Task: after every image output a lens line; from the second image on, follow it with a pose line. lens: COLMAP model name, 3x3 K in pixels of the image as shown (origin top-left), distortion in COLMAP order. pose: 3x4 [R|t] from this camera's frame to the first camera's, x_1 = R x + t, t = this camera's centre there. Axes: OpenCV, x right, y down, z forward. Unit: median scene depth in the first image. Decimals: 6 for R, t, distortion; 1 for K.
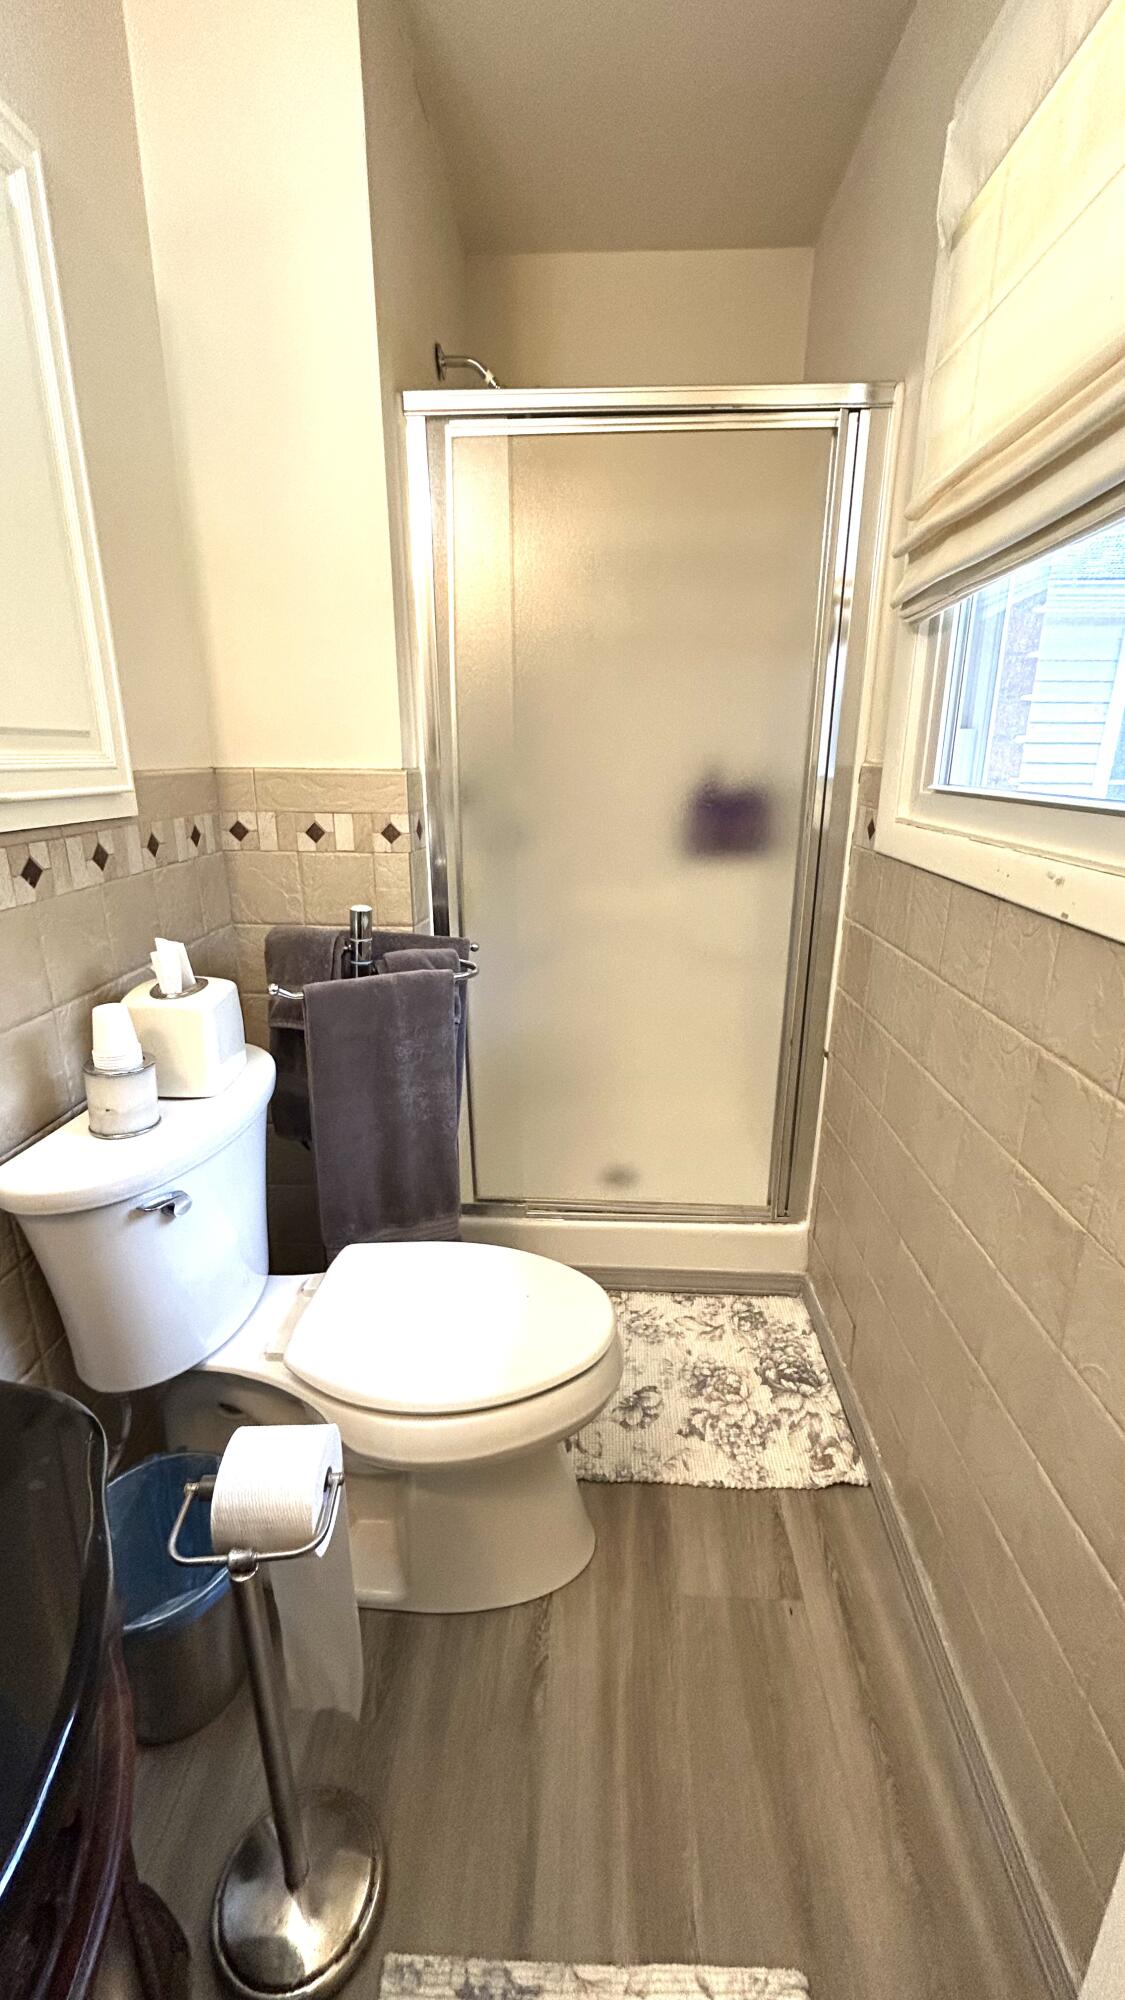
lens RADIAL K [[802.7, 0, 561.6], [0, 802.7, 995.6], [0, 0, 1]] dist [-0.004056, 0.002061]
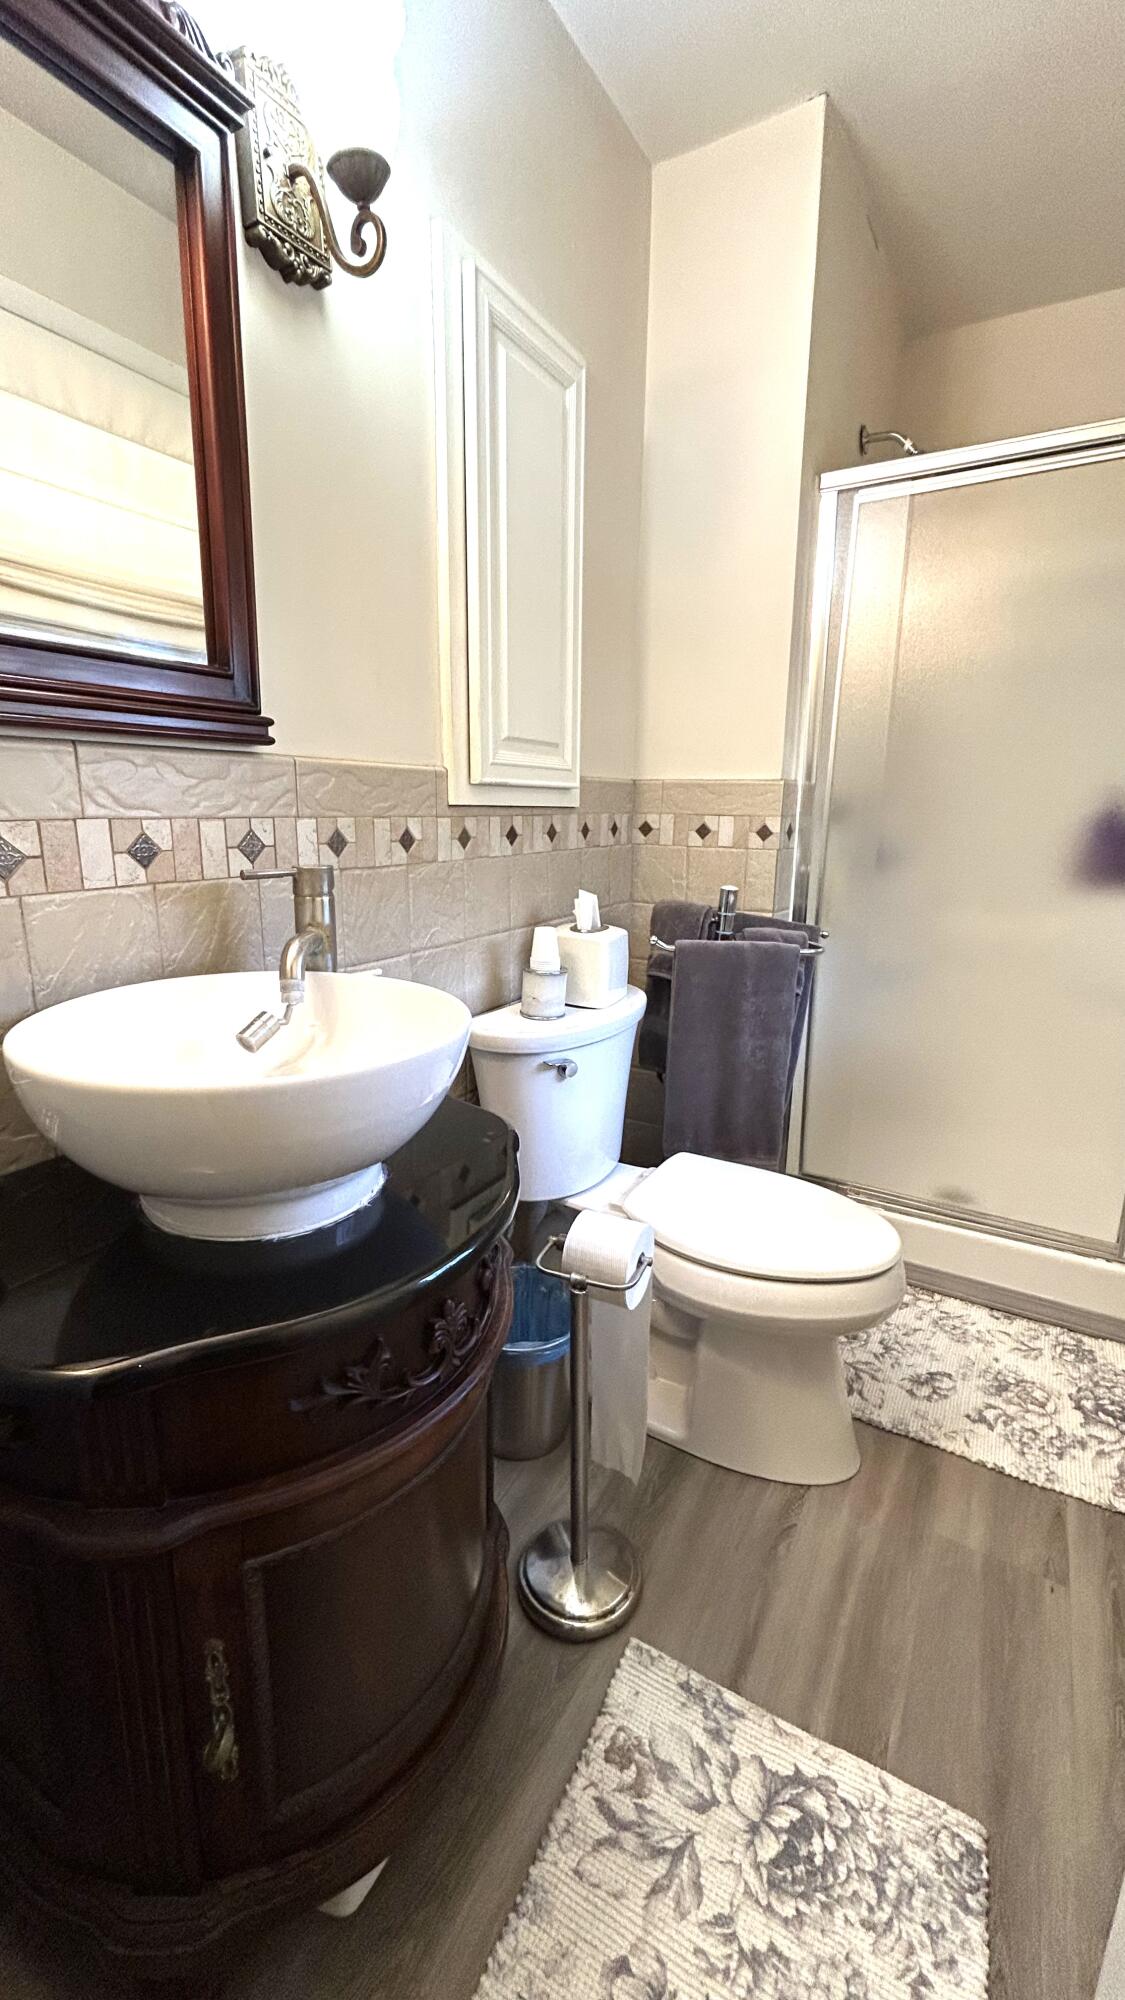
lens RADIAL K [[802.7, 0, 563.4], [0, 802.7, 1000.1], [0, 0, 1]] dist [-0.004056, 0.002061]
pose [[0.887817, 0.114274, -0.445784, 0.090575], [-0.142225, 0.989391, -0.029629, 0.133077], [0.437669, 0.089707, 0.894650, -0.194971]]
